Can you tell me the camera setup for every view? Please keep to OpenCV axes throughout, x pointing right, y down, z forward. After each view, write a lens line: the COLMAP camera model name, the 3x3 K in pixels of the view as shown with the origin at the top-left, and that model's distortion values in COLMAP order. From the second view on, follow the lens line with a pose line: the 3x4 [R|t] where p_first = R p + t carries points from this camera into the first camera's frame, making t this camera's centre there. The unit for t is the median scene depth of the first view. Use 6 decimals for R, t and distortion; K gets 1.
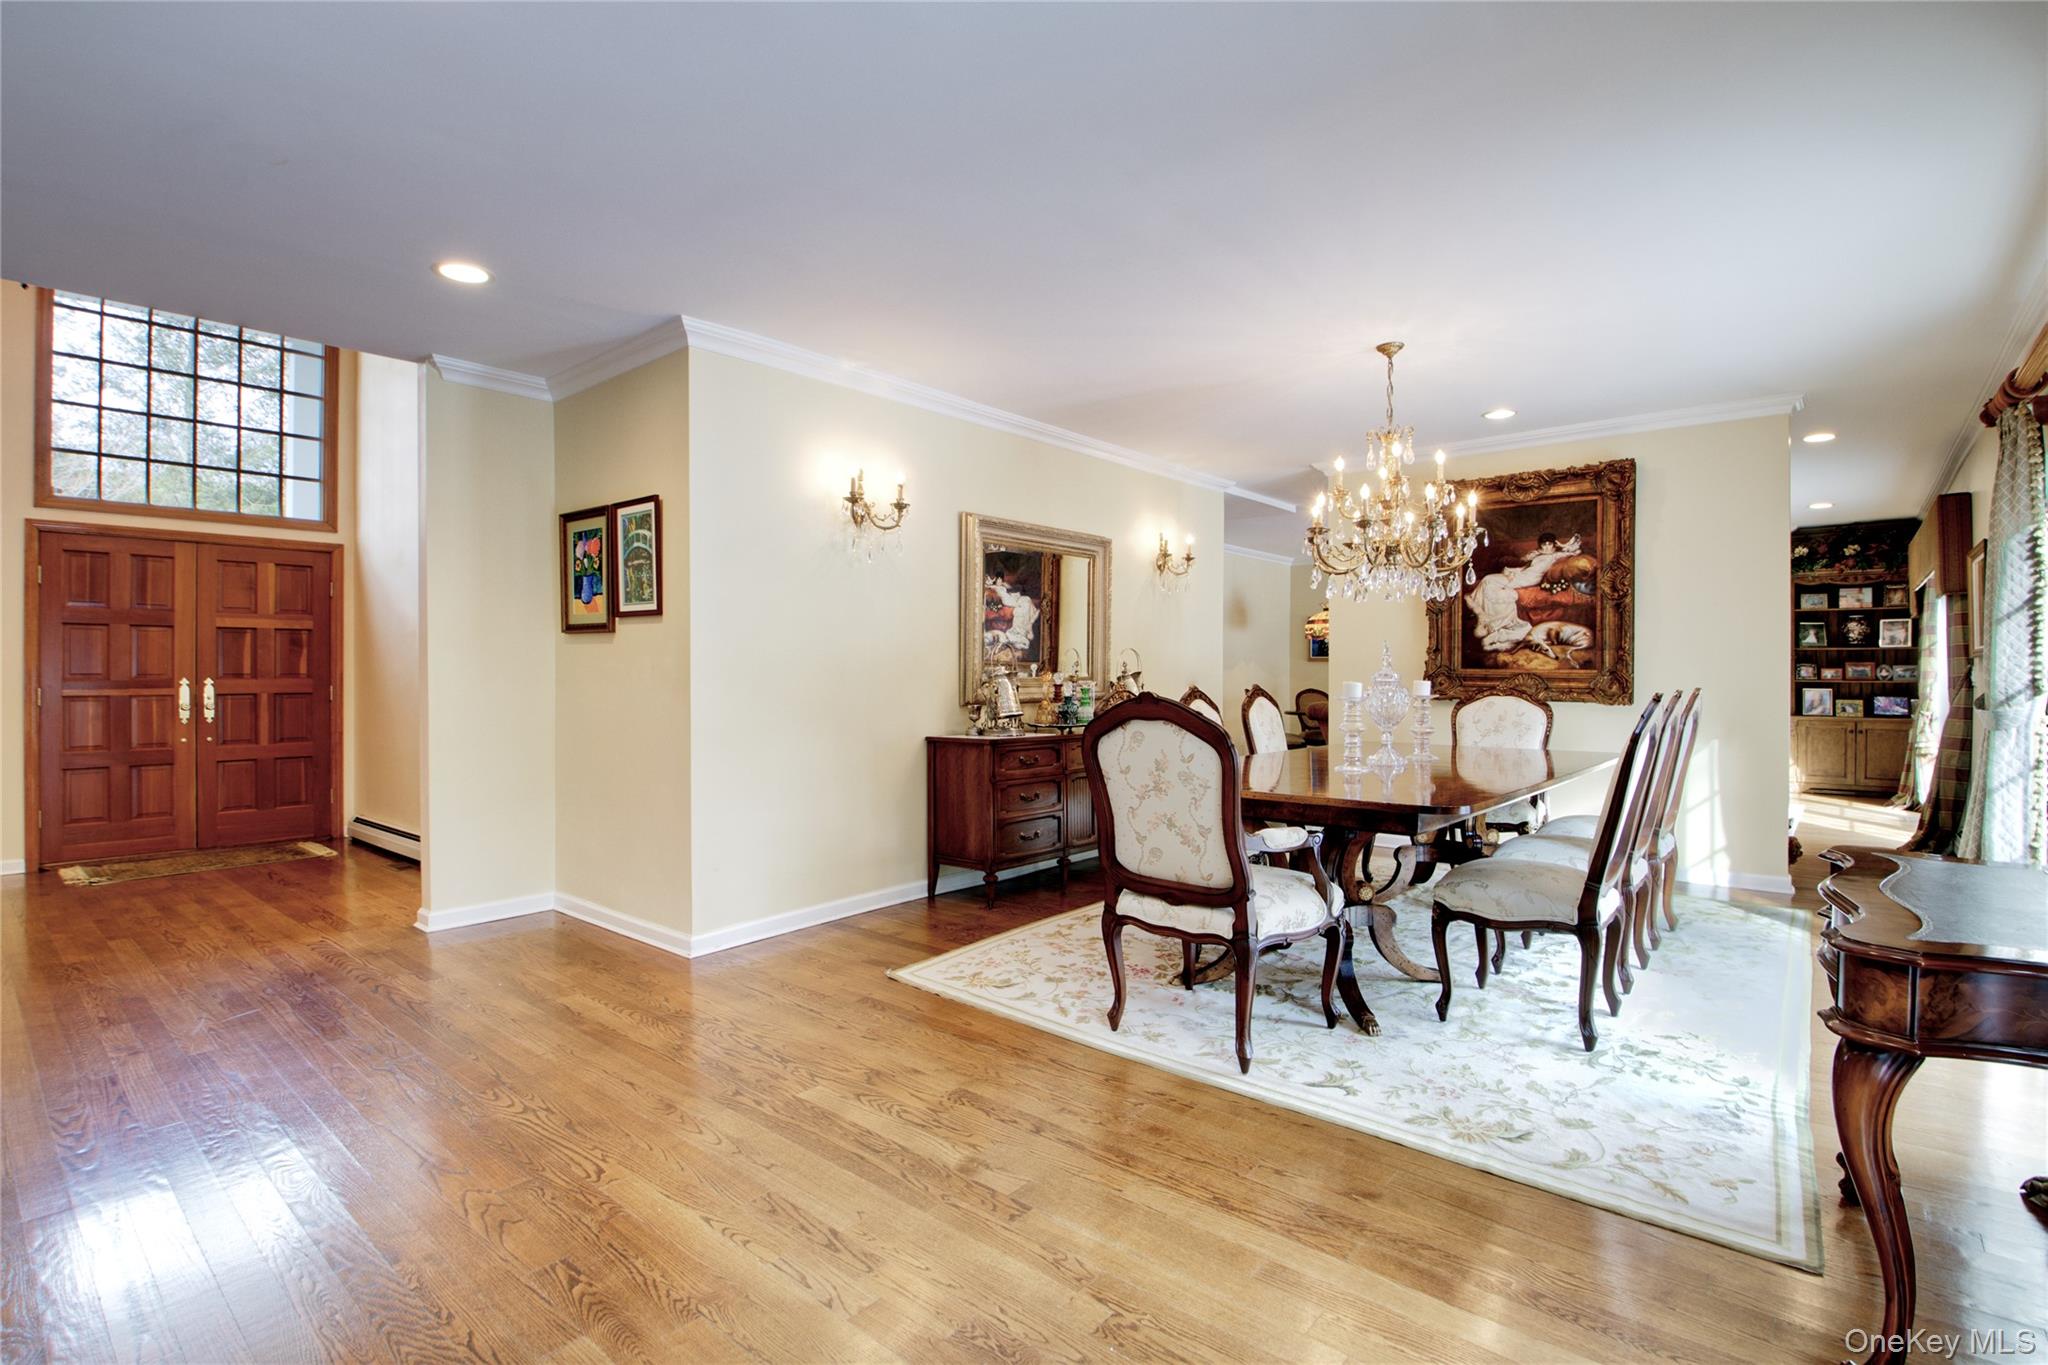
lens RADIAL K [[942.3, 0, 1014.0], [0, 942.3, 686.5], [0, 0, 1]] dist [0.005790, -0.000584]
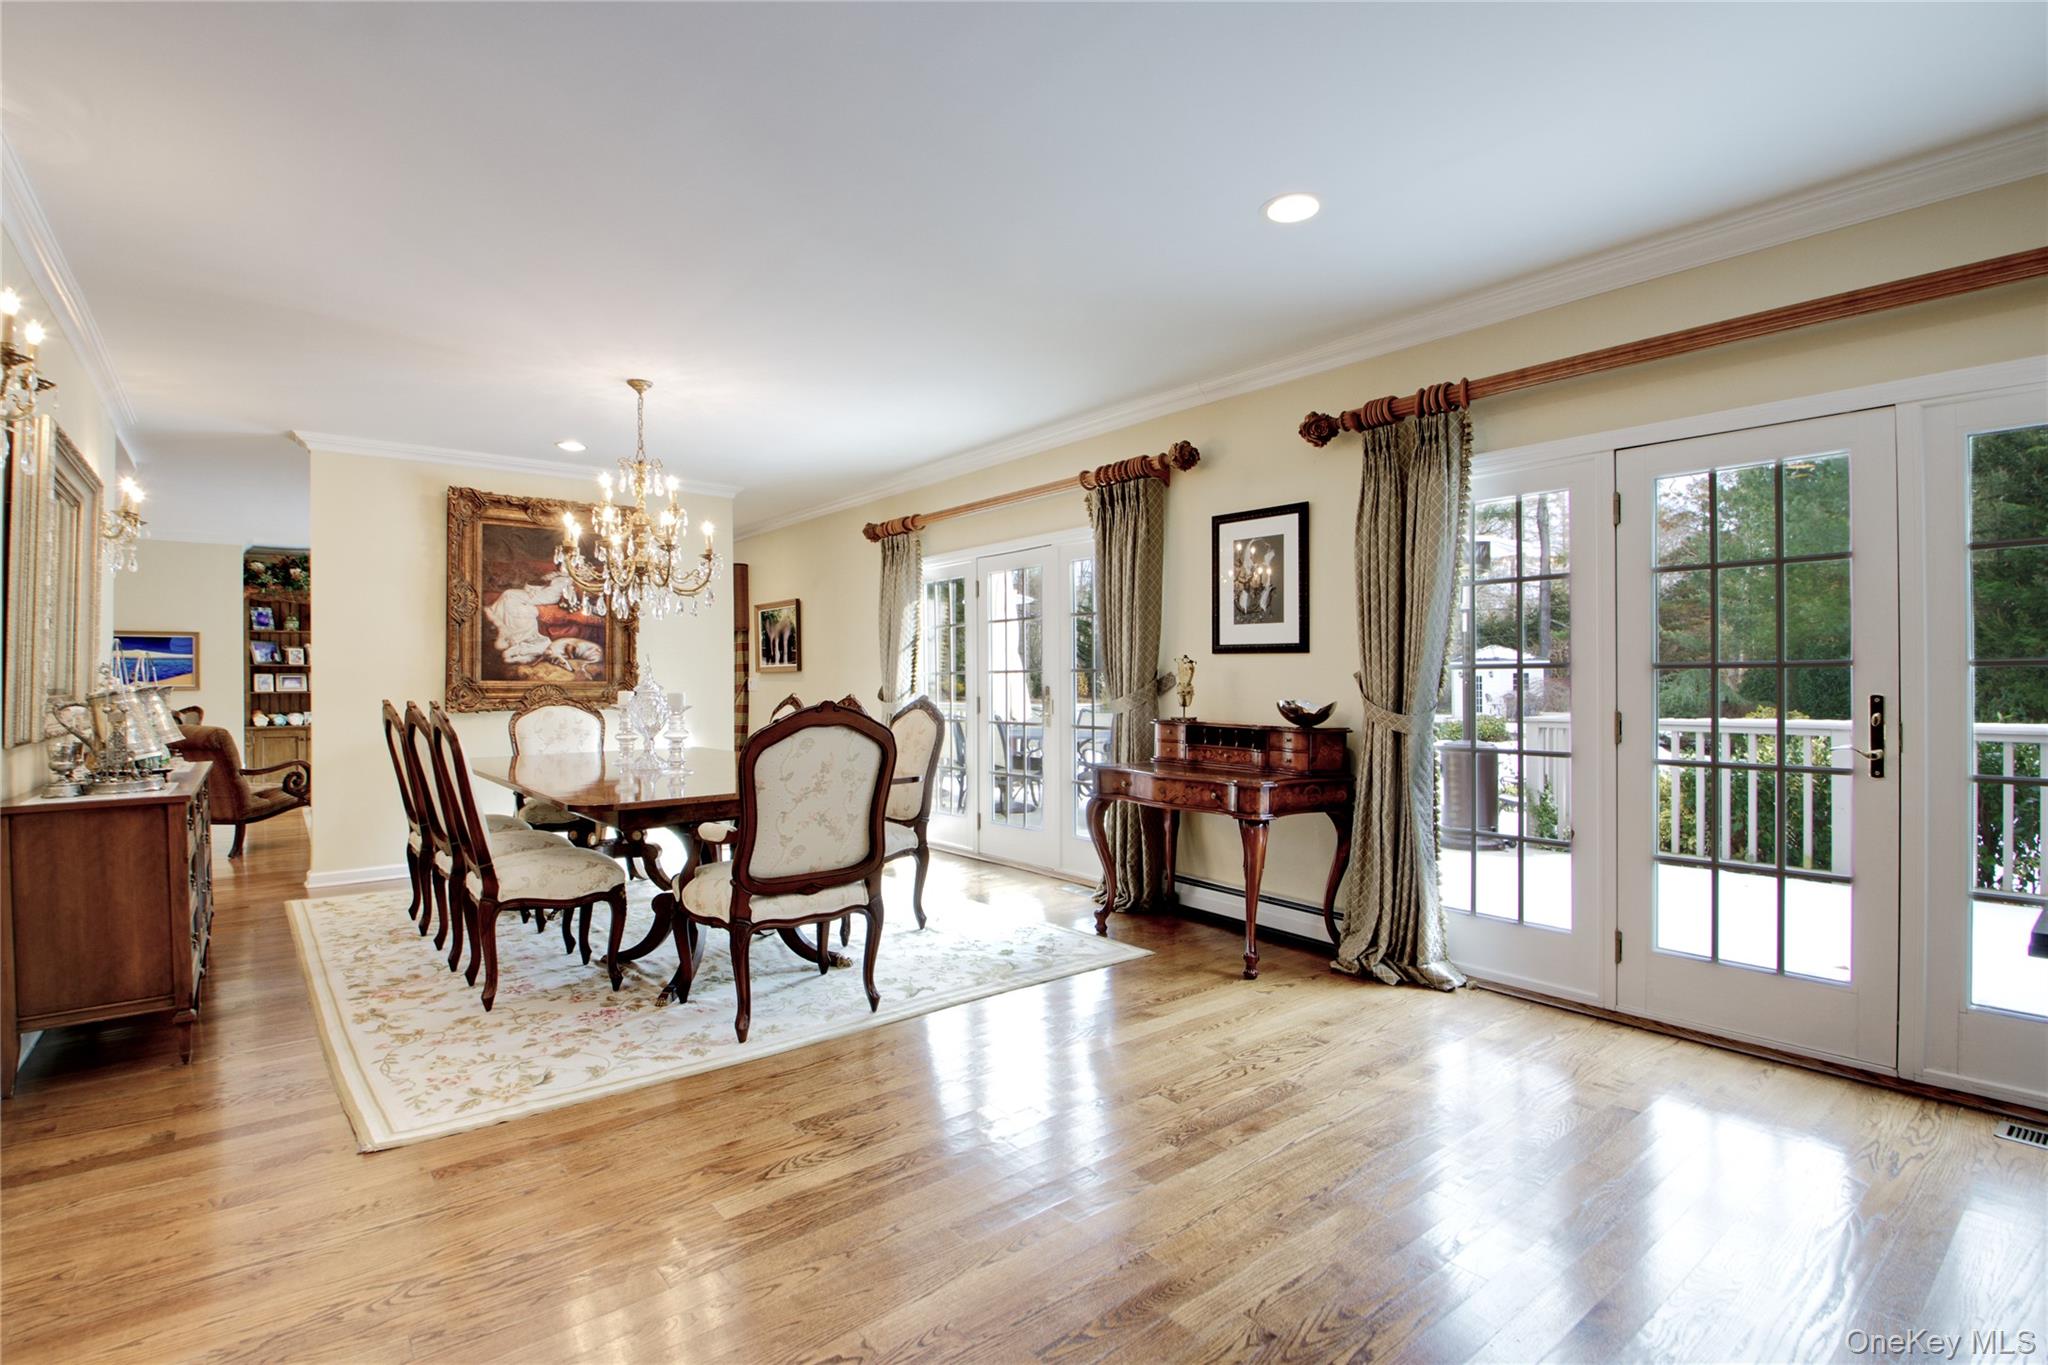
lens RADIAL K [[942.3, 0, 1027.3], [0, 942.3, 680.7], [0, 0, 1]] dist [0.005790, -0.000584]
pose [[0.197554, -0.003989, 0.980284, -0.614637], [0.021935, 0.999759, -0.000352, -0.008847], [-0.980047, 0.021572, 0.197594, 0.375553]]
